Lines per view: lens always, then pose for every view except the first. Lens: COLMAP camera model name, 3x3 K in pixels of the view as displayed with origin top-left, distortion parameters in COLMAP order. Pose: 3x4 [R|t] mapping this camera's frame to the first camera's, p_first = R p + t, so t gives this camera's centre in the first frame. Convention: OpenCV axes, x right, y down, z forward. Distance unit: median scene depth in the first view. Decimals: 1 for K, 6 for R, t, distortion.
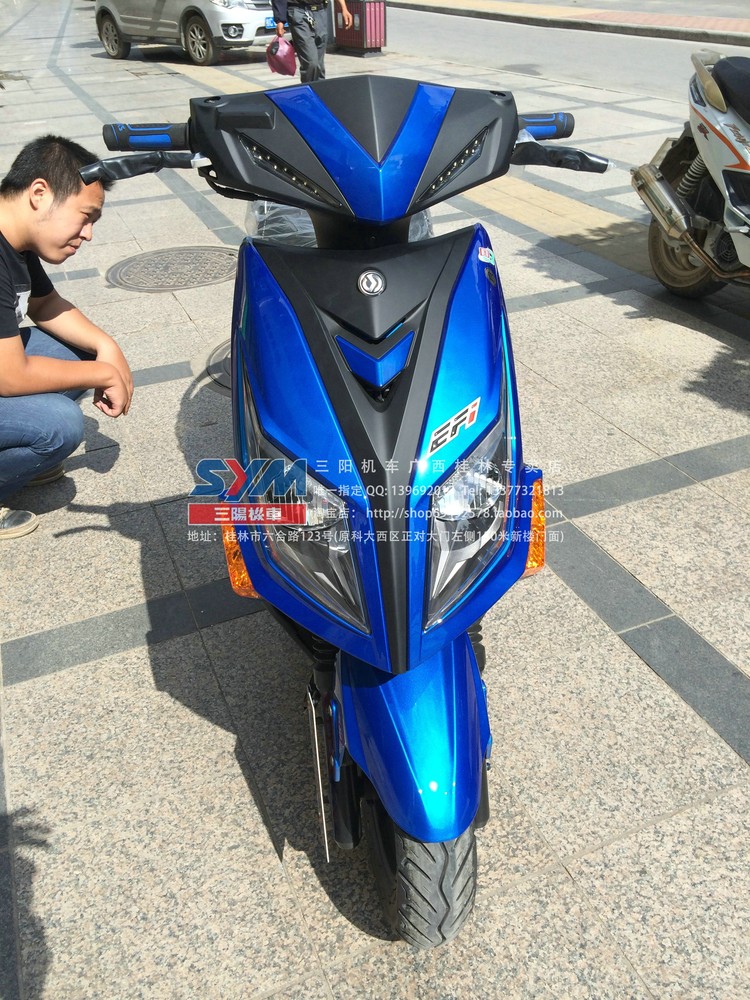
lens RADIAL K [[840.4, 0, 373.4], [0, 840.4, 505.9], [0, 0, 1]] dist [0.104856, -0.158838]
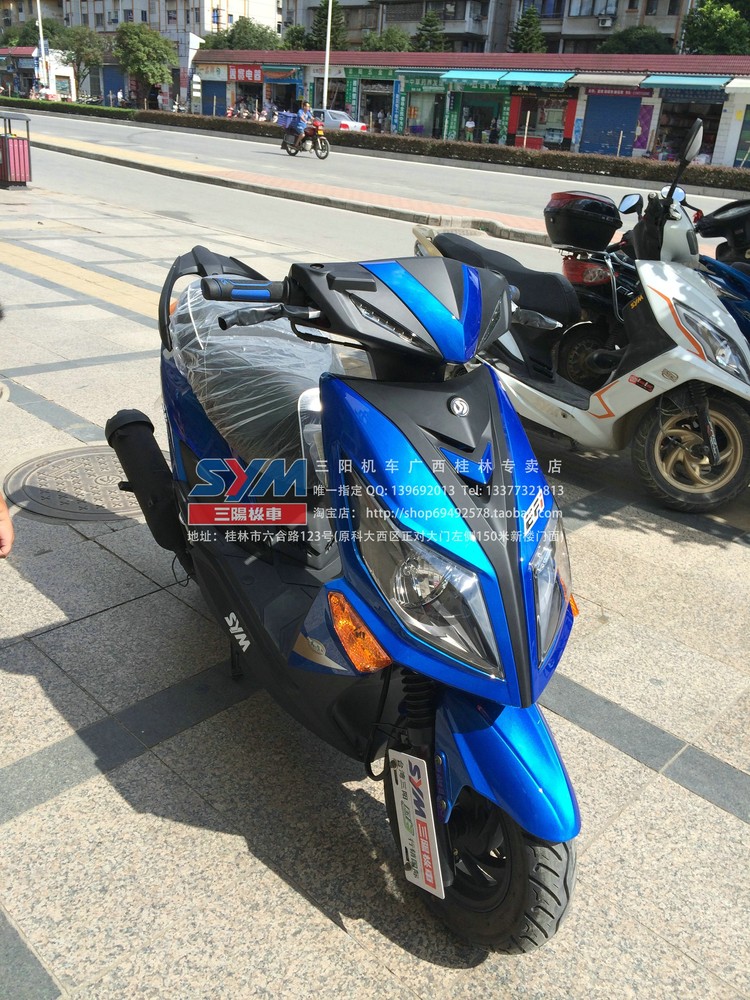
lens RADIAL K [[840.4, 0, 373.4], [0, 840.4, 505.9], [0, 0, 1]] dist [0.104856, -0.158838]
pose [[0.908779, -0.057897, 0.413242, -0.446522], [0.116109, 0.986303, -0.117156, 0.015355], [-0.400799, 0.154450, 0.903053, -0.063123]]
